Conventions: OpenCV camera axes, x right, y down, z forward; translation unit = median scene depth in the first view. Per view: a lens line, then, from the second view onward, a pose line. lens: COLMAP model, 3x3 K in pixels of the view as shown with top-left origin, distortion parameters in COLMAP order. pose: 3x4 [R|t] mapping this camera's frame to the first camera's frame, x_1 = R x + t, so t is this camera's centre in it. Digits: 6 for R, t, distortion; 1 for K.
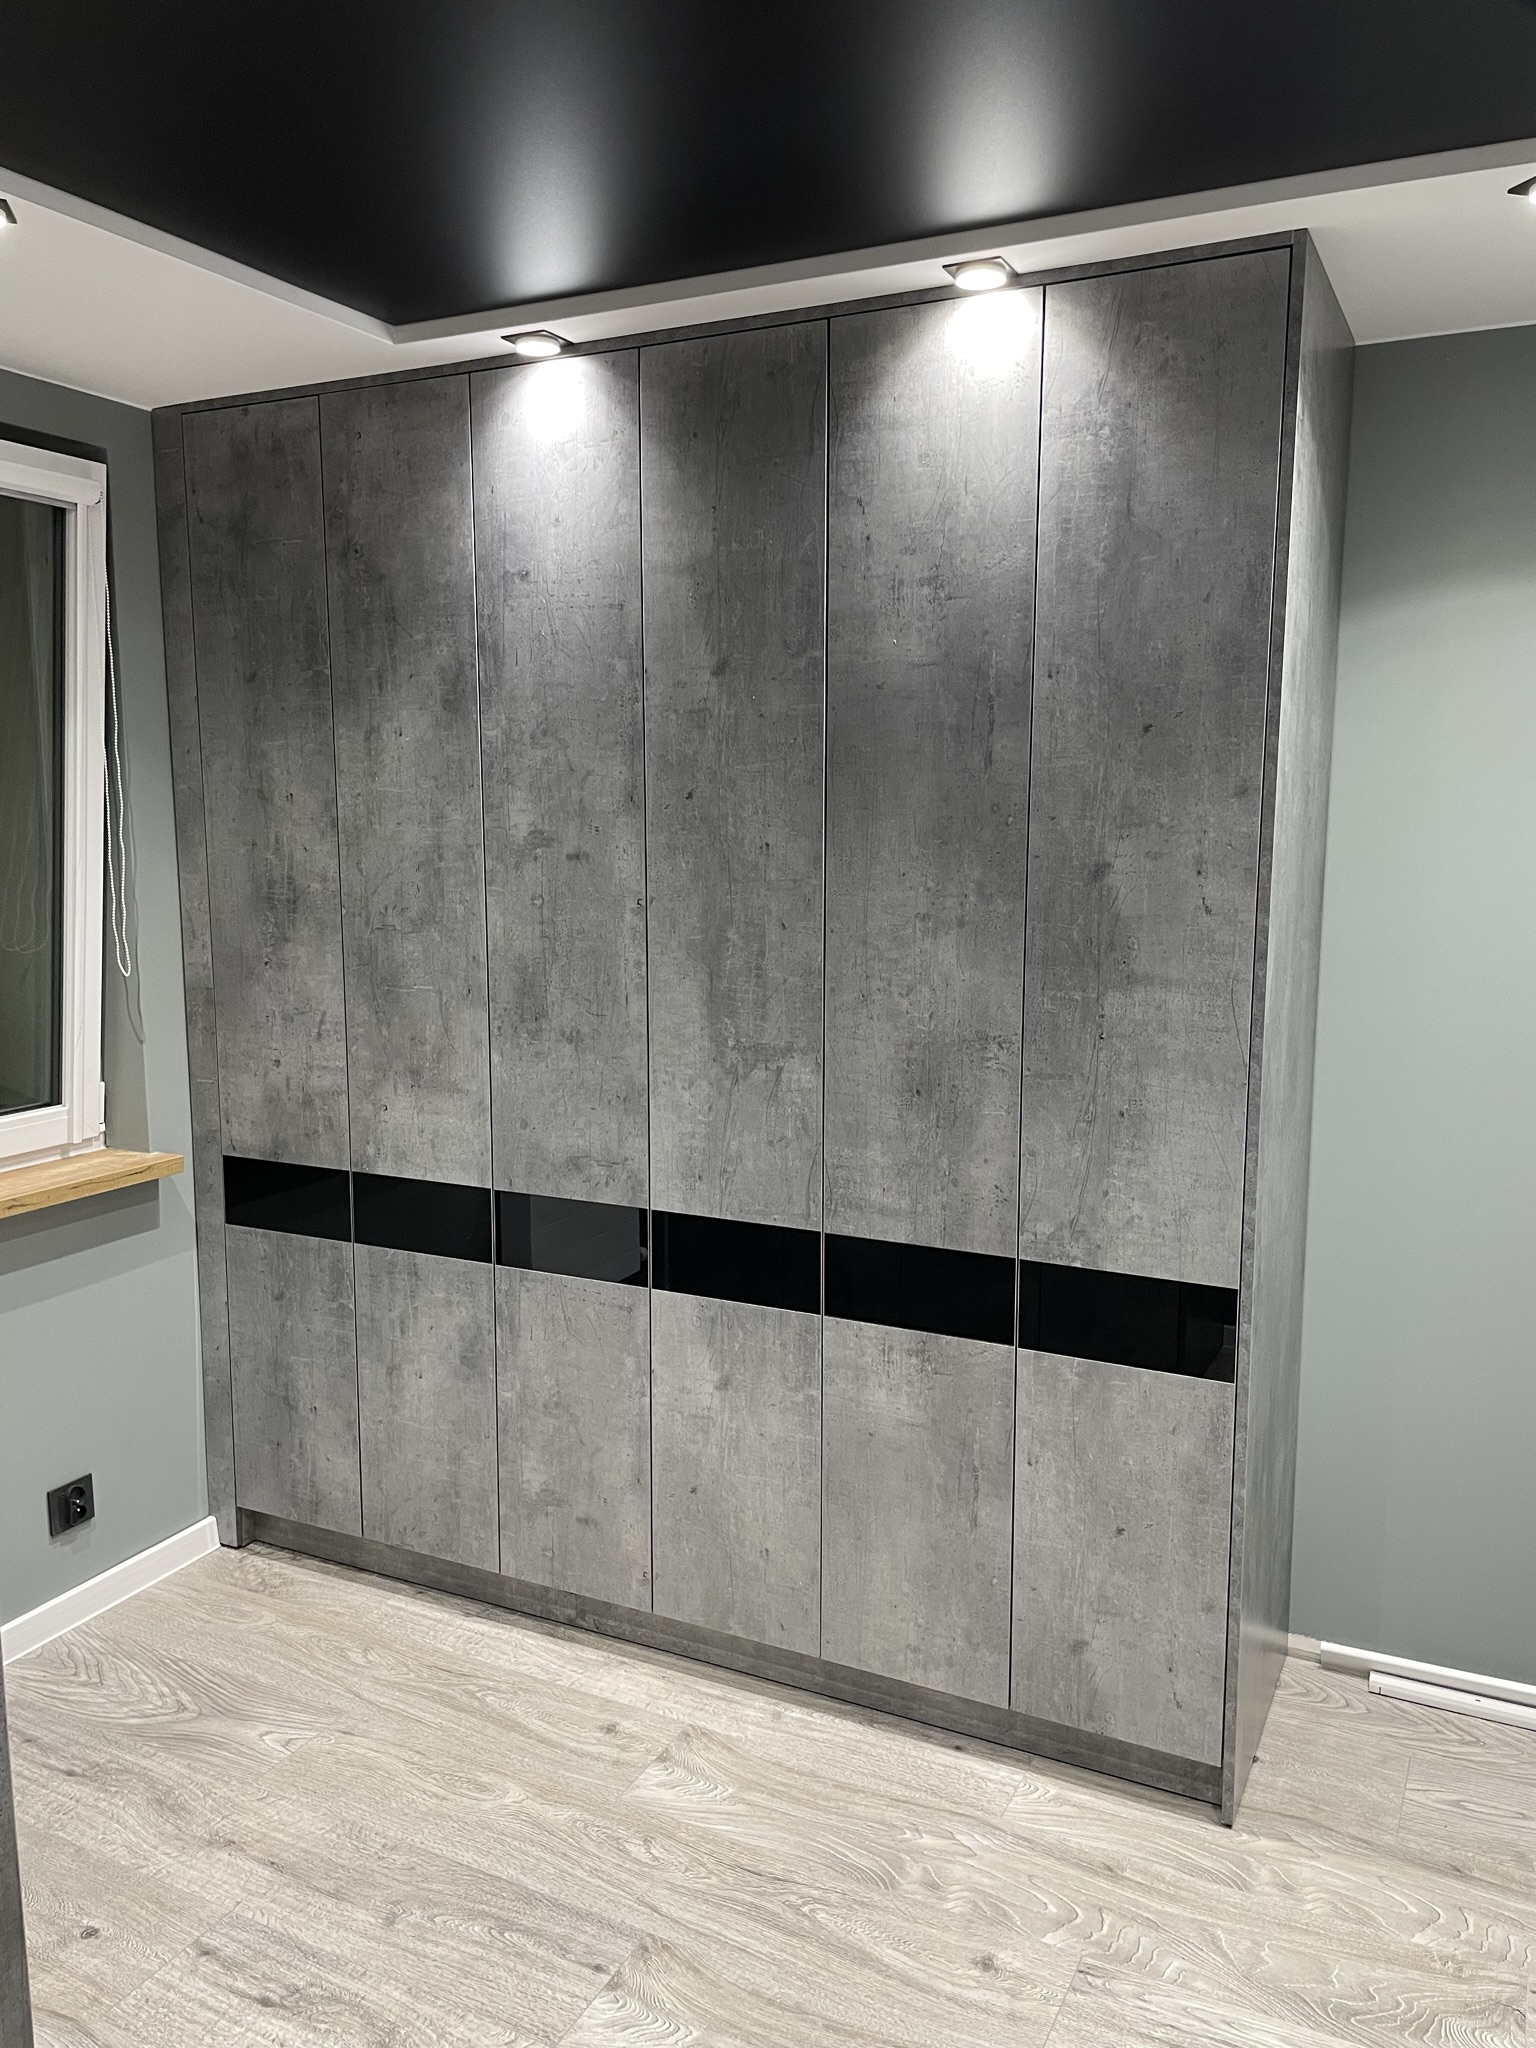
lens RADIAL K [[1546.5, 0, 787.6], [0, 1546.5, 1024.5], [0, 0, 1]] dist [0.108125, -0.129191]
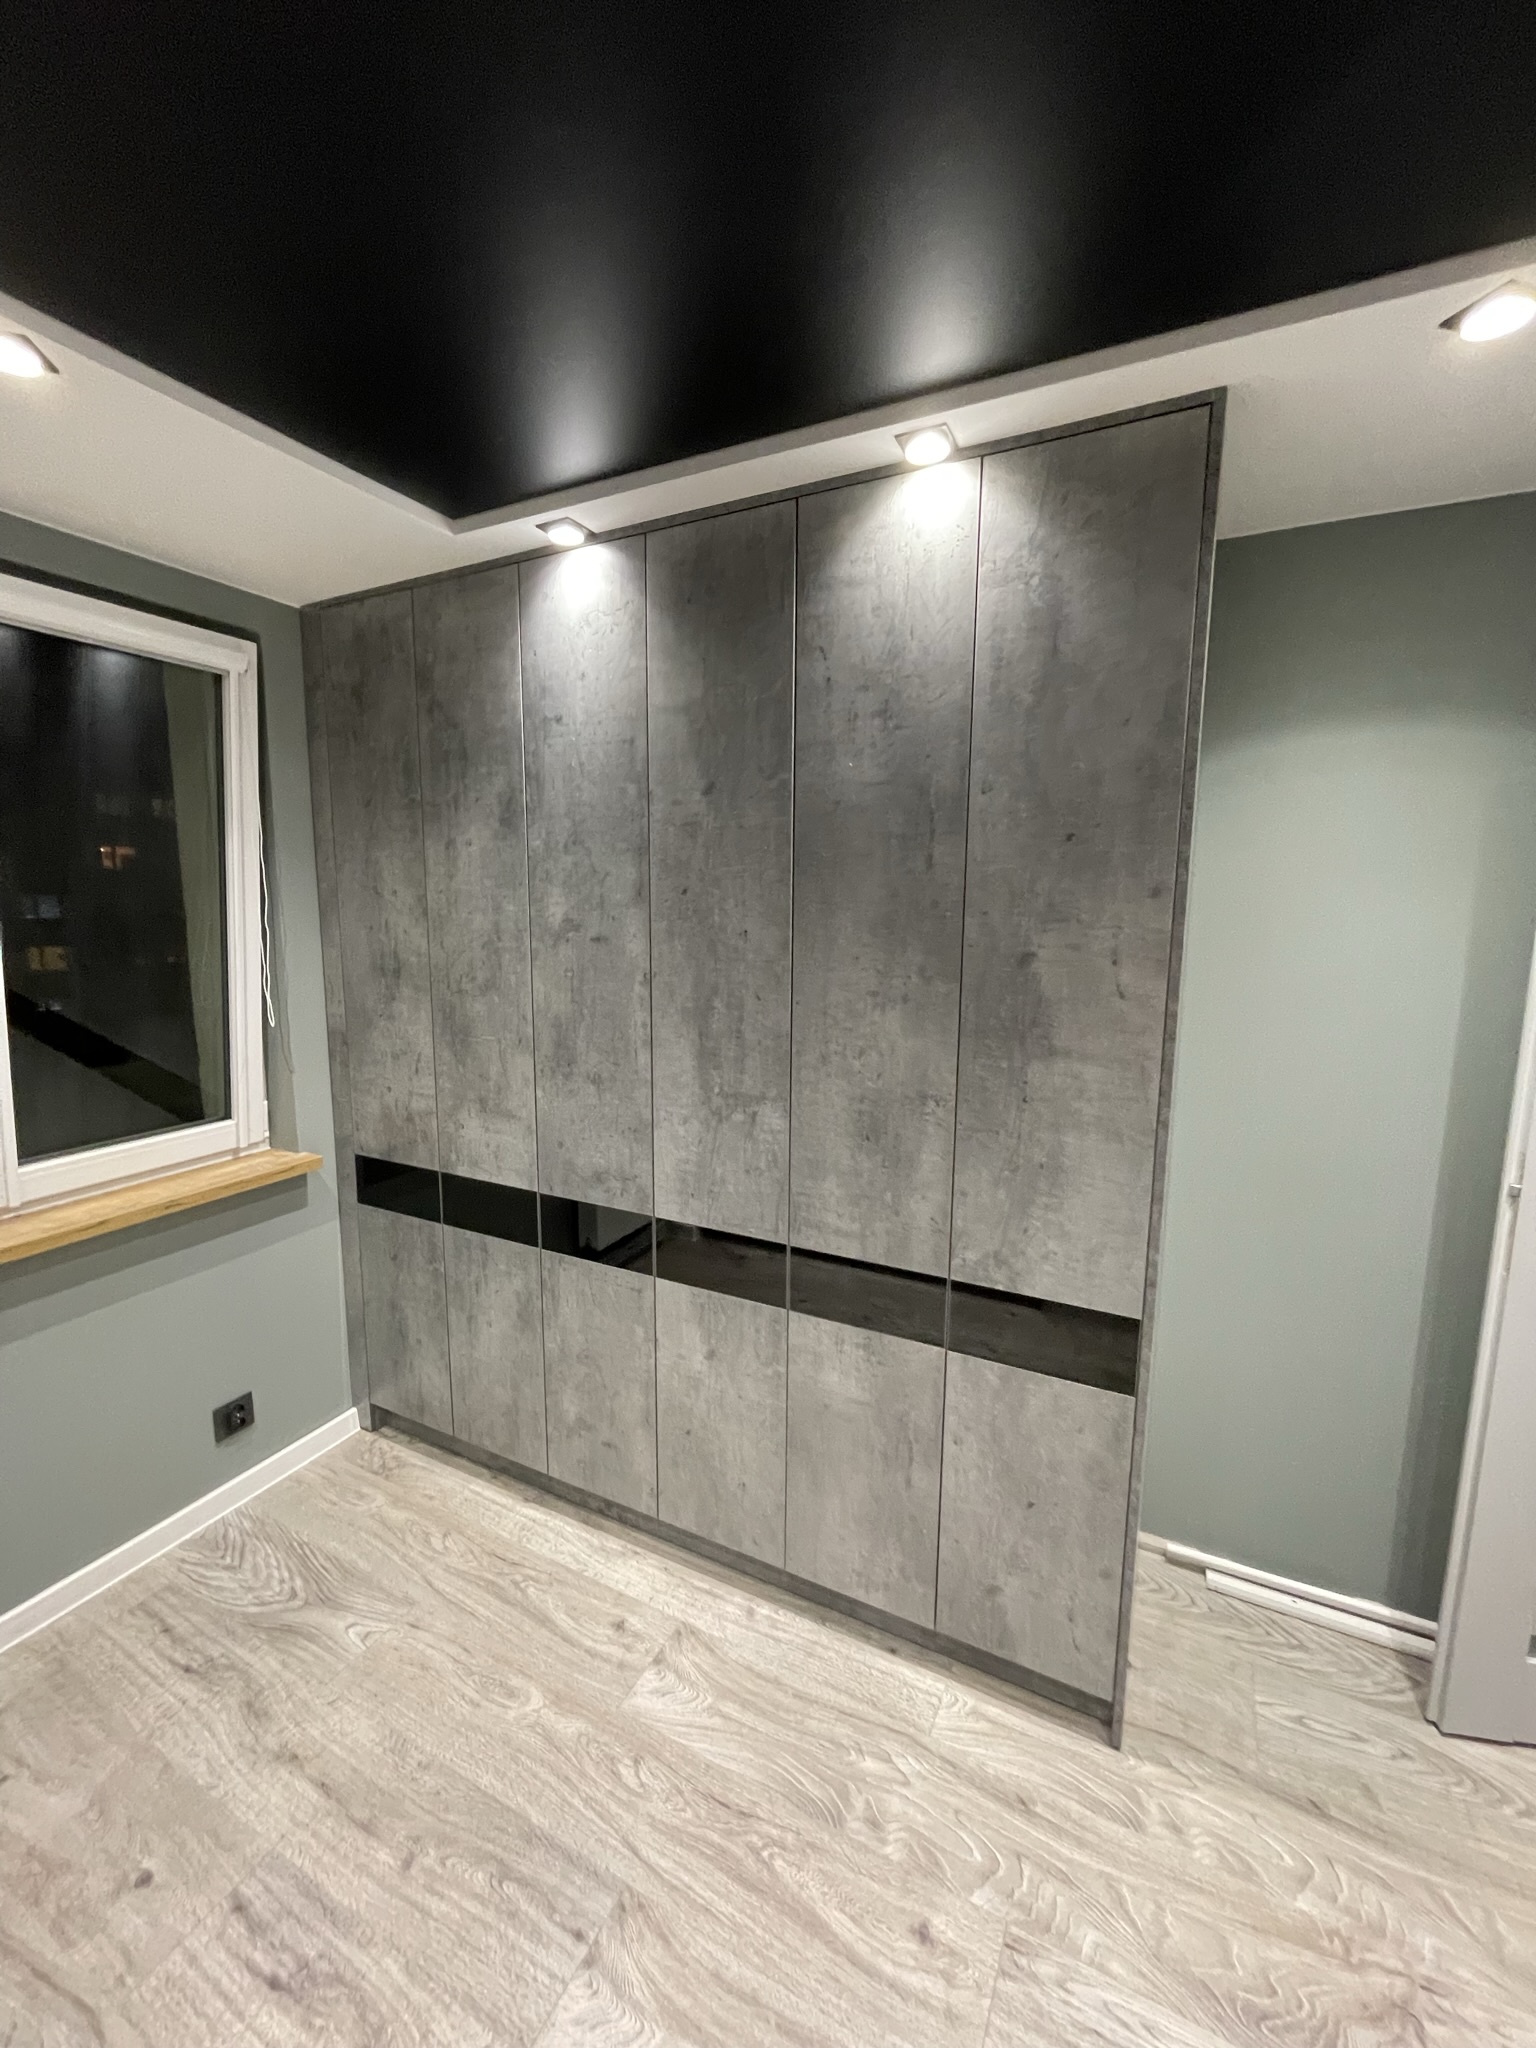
lens RADIAL K [[842.1, 0, 774.9], [0, 842.1, 1023.1], [0, 0, 1]] dist [-0.000094, 0.000023]
pose [[0.999912, 0.007176, -0.011144, 0.018447], [-0.007077, 0.999935, 0.008893, -0.050823], [0.011207, -0.008813, 0.999898, 0.337259]]
